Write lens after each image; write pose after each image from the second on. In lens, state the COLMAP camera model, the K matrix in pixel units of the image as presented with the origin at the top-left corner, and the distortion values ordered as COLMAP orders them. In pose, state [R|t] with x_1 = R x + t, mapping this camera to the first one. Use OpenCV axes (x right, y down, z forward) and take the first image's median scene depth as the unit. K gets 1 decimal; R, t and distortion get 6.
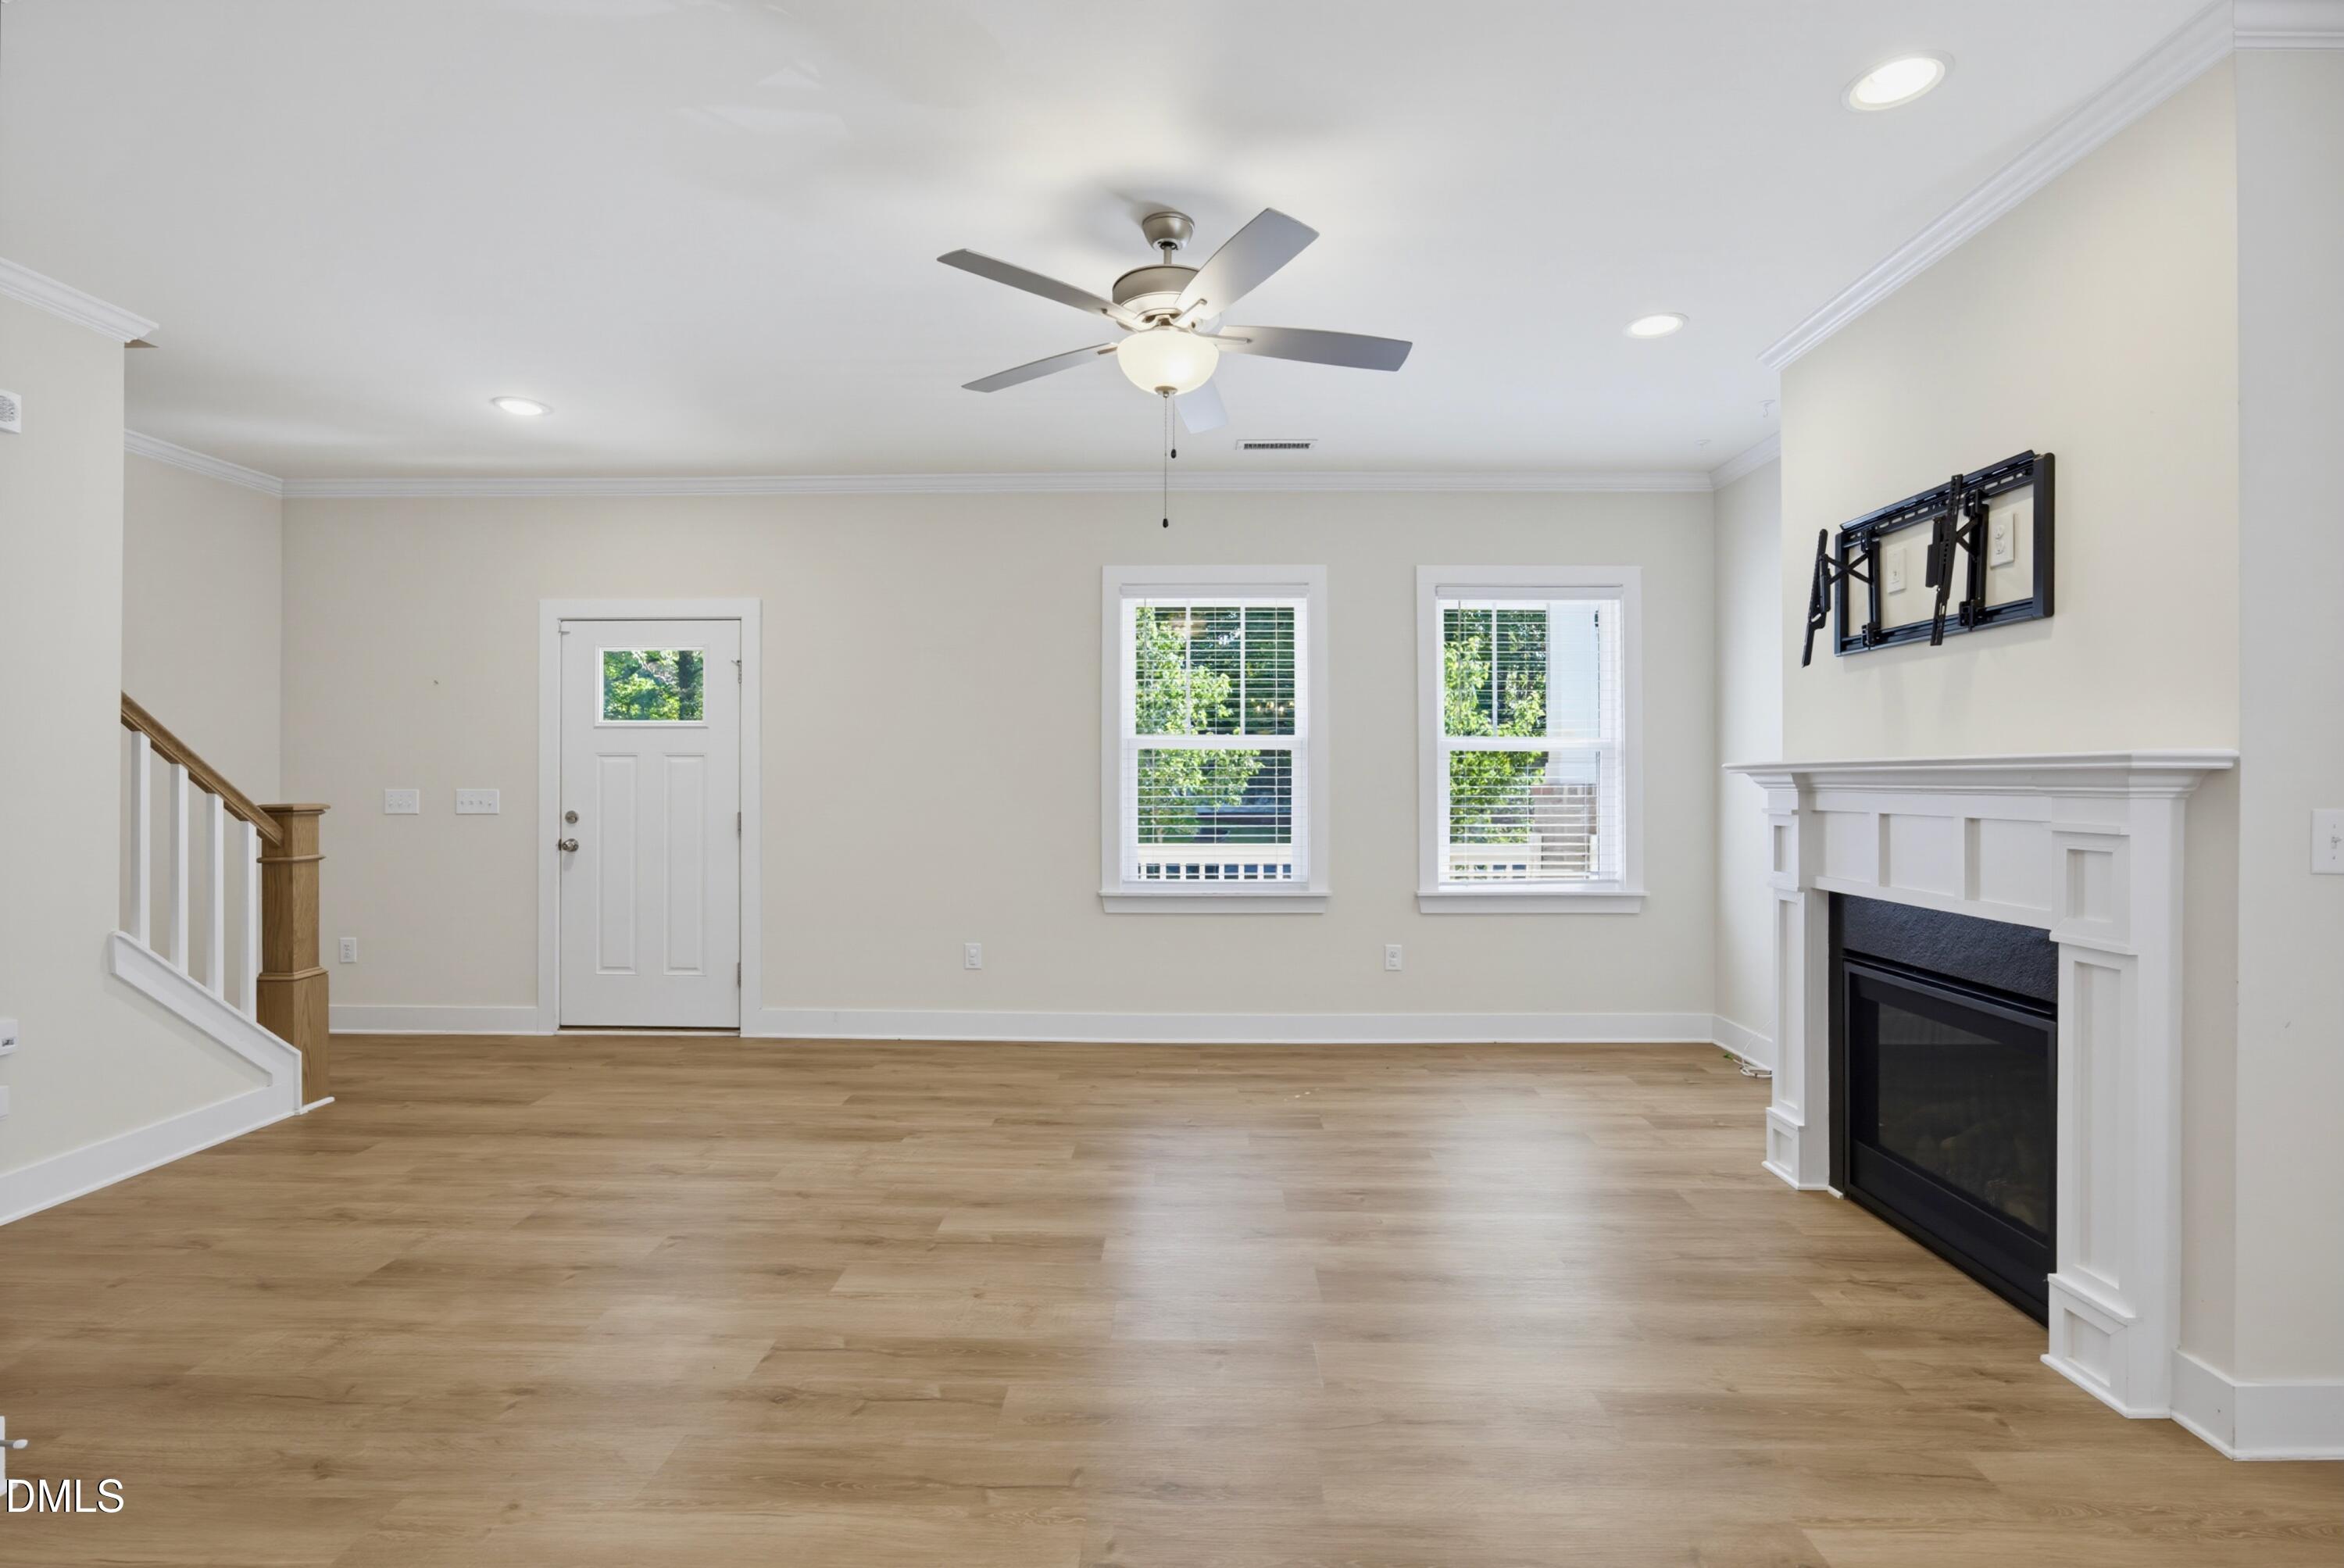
lens RADIAL K [[1022.6, 0, 1172.0], [0, 1022.6, 784.0], [0, 0, 1]] dist [-0.028093, 0.014031]
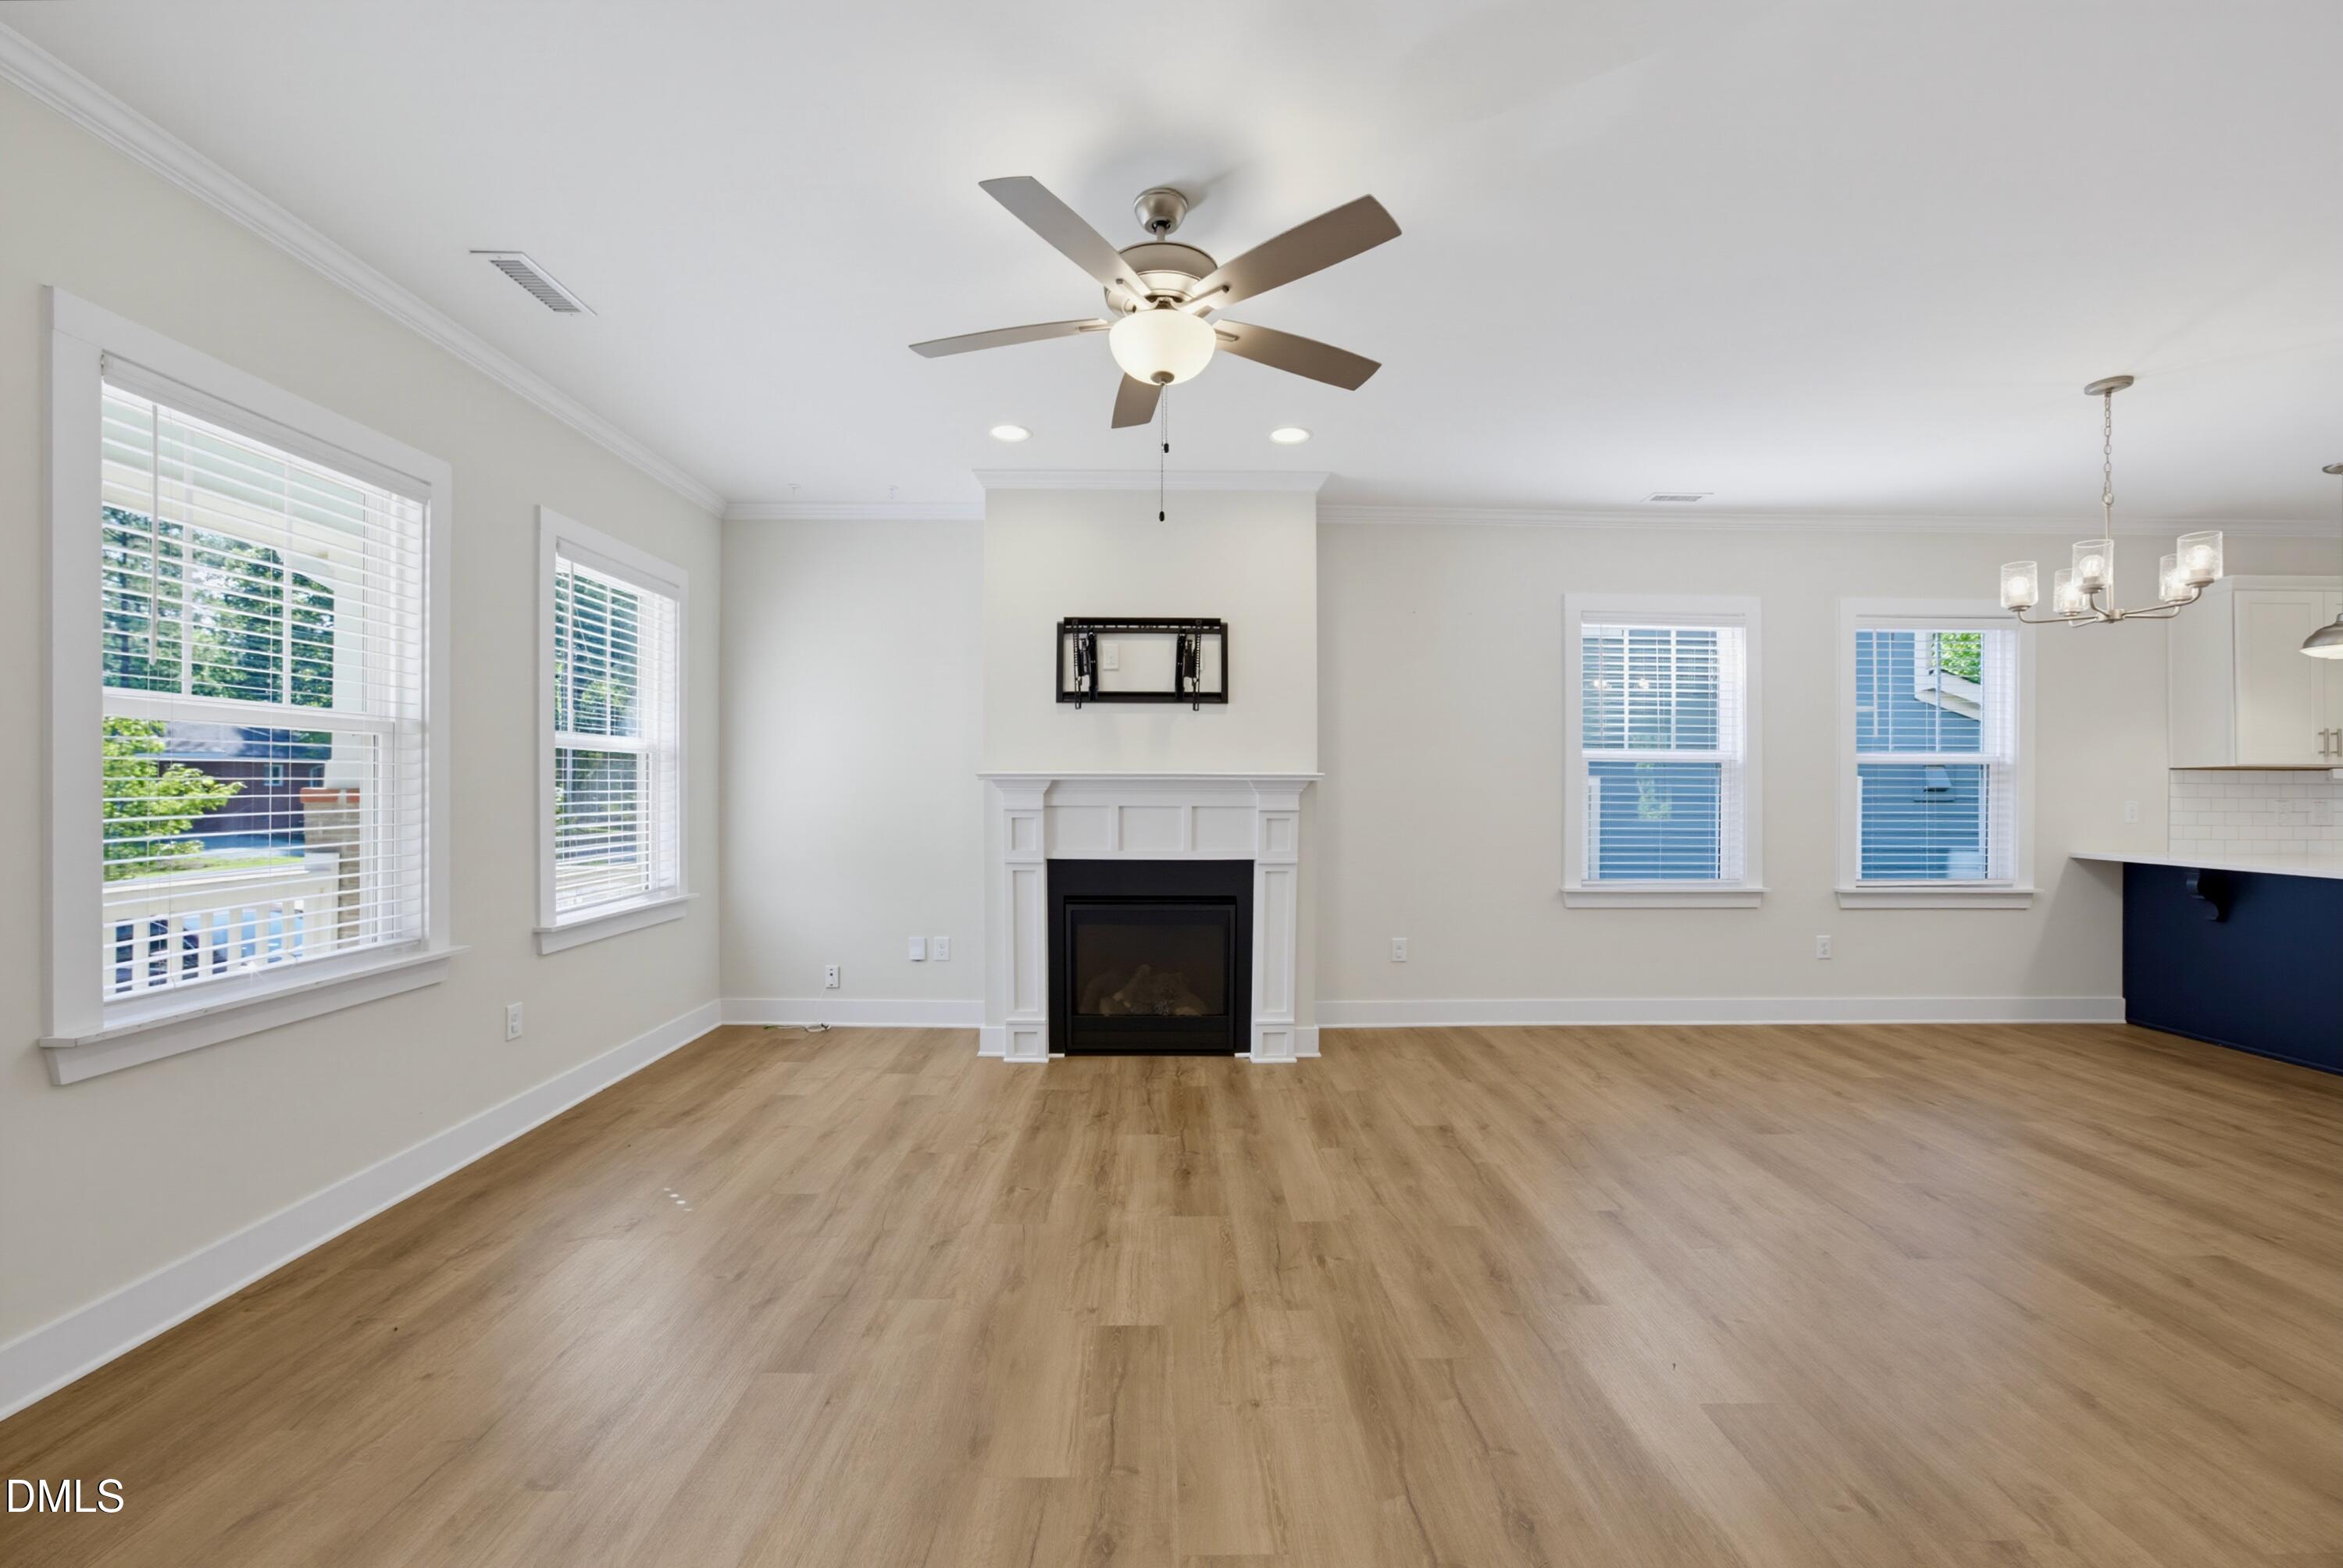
lens RADIAL K [[941.0, 0, 1171.5], [0, 941.0, 784.0], [0, 0, 1]] dist [-0.056956, 0.028929]
pose [[-0.040689, 0.002493, 0.999169, -0.781373], [0.000531, 0.999997, -0.002474, -0.000945], [-0.999172, 0.000430, -0.040690, 0.912225]]
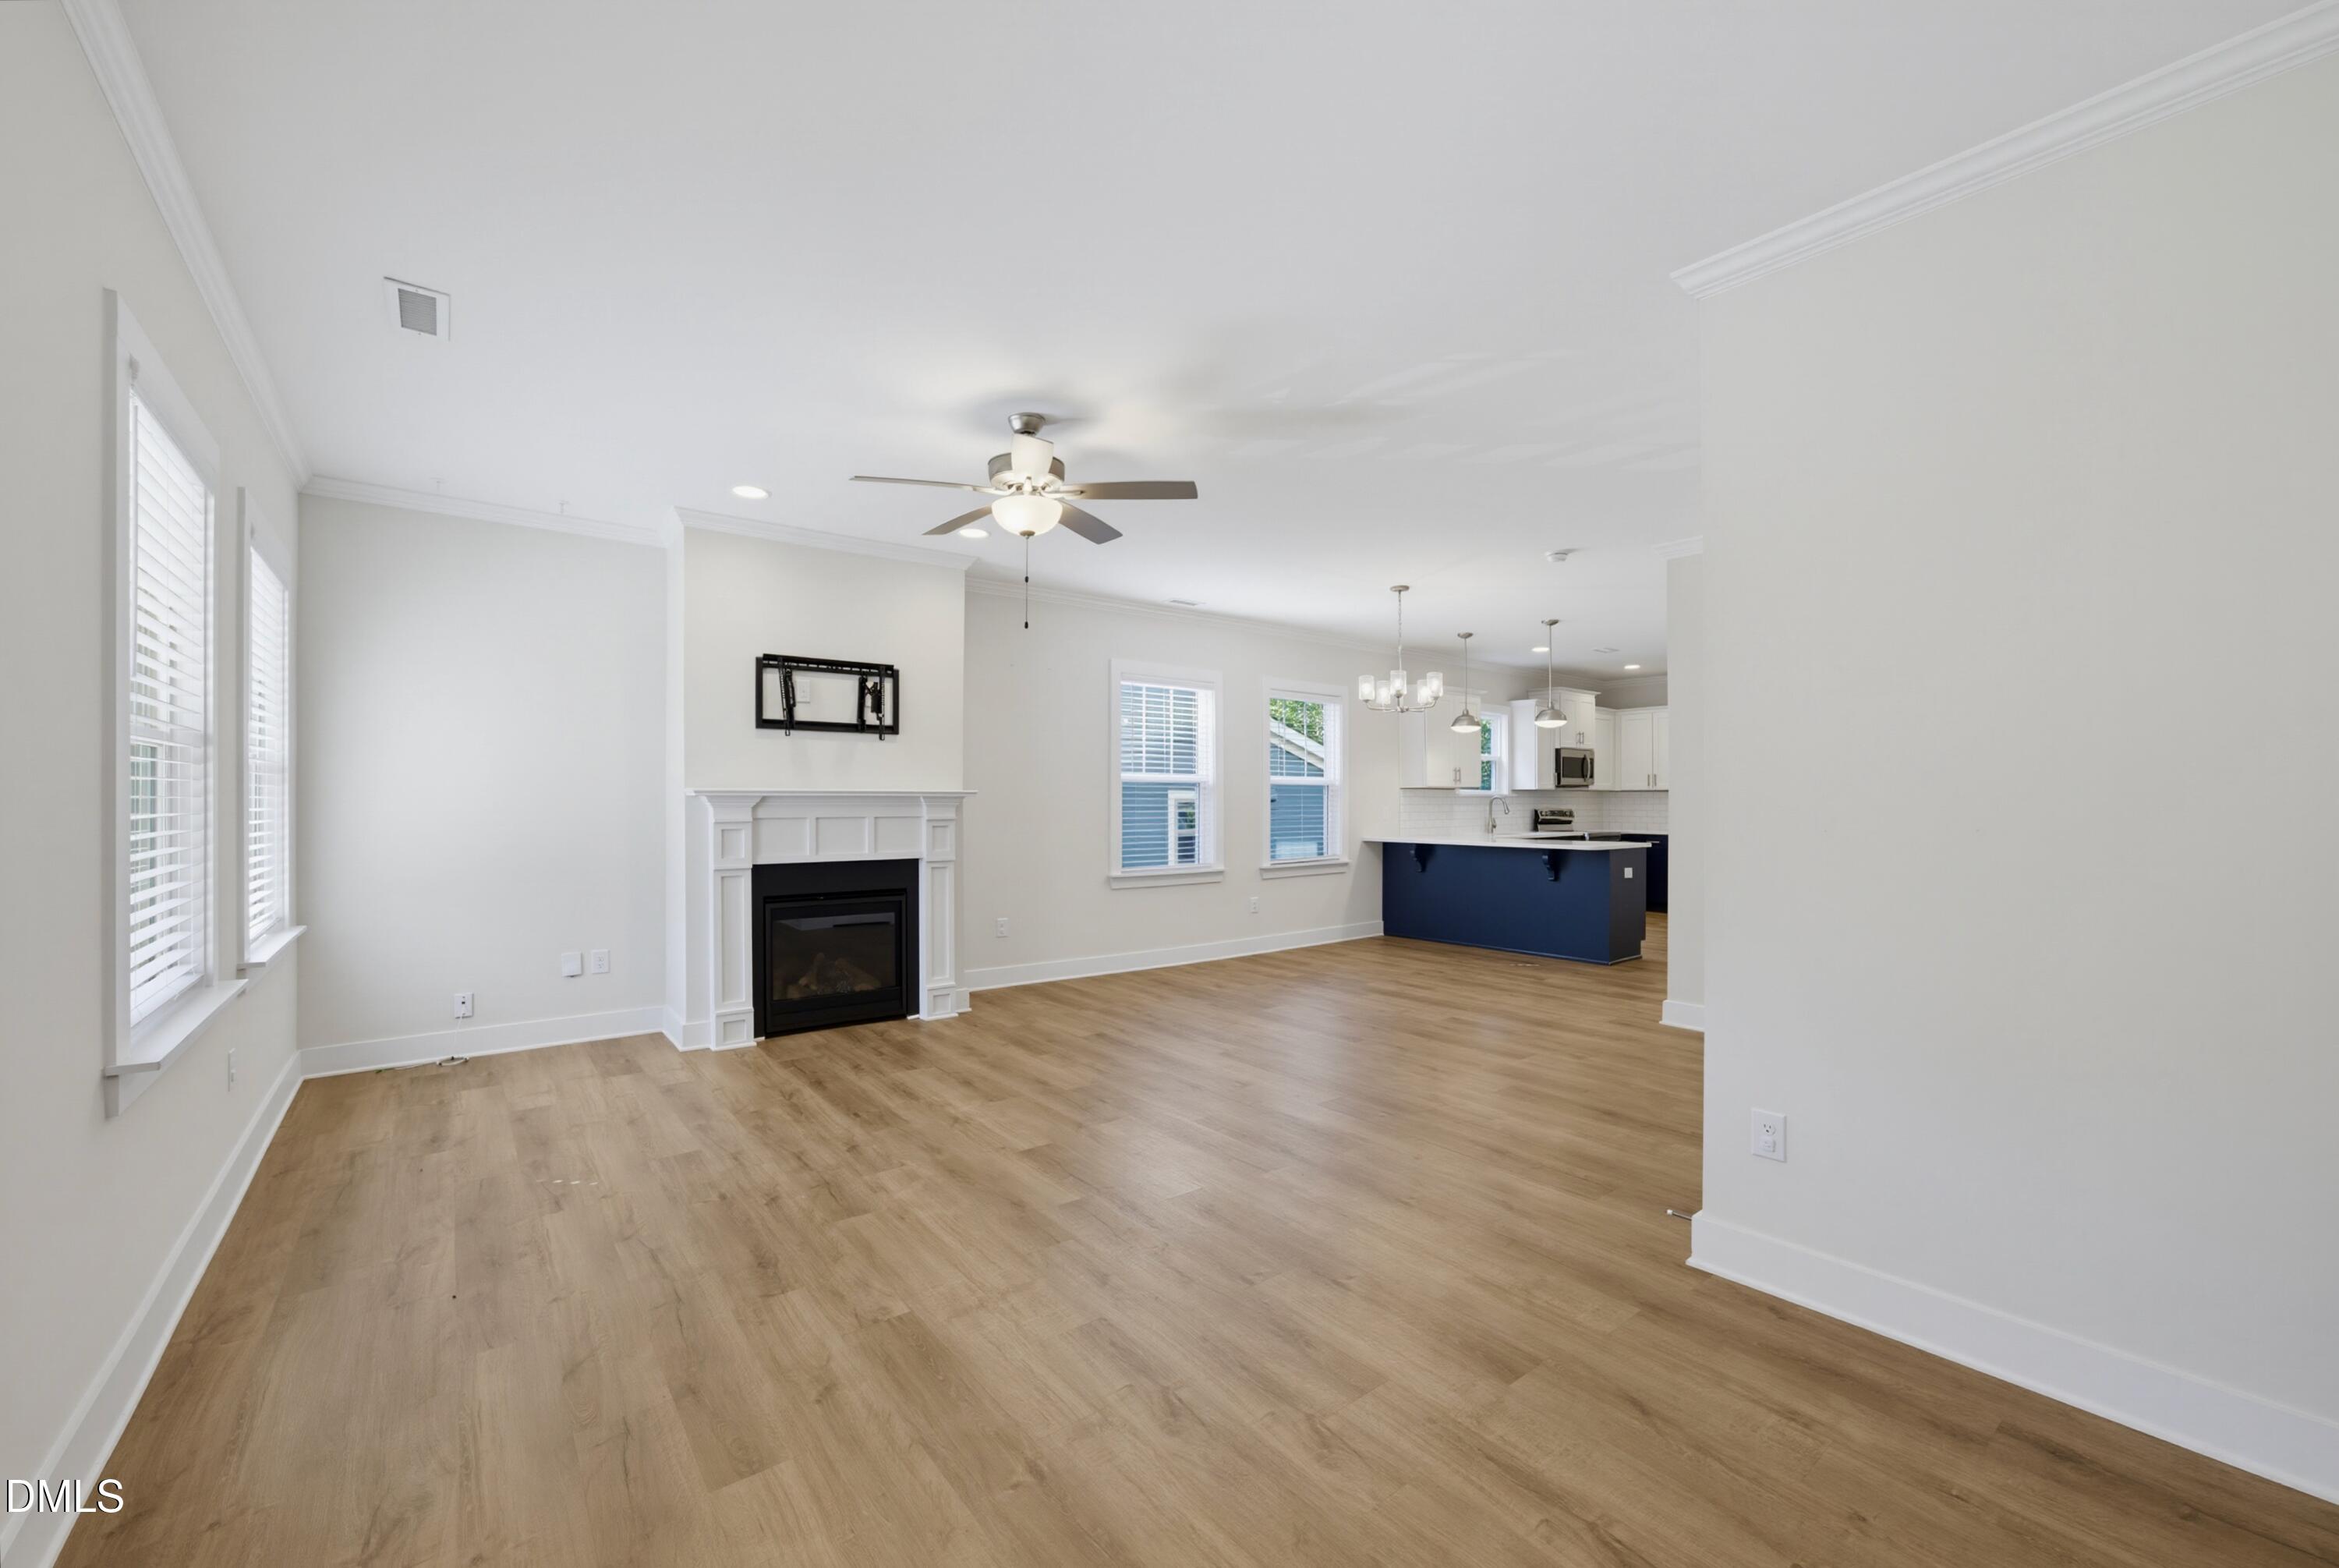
lens RADIAL K [[934.7, 0, 1192.5], [0, 934.7, 795.4], [0, 0, 1]] dist [-0.052678, 0.011151]
pose [[-0.648779, 0.004049, 0.760966, -1.041480], [0.003316, 0.999991, -0.002494, -0.005297], [-0.760969, 0.000905, -0.648787, 1.495136]]
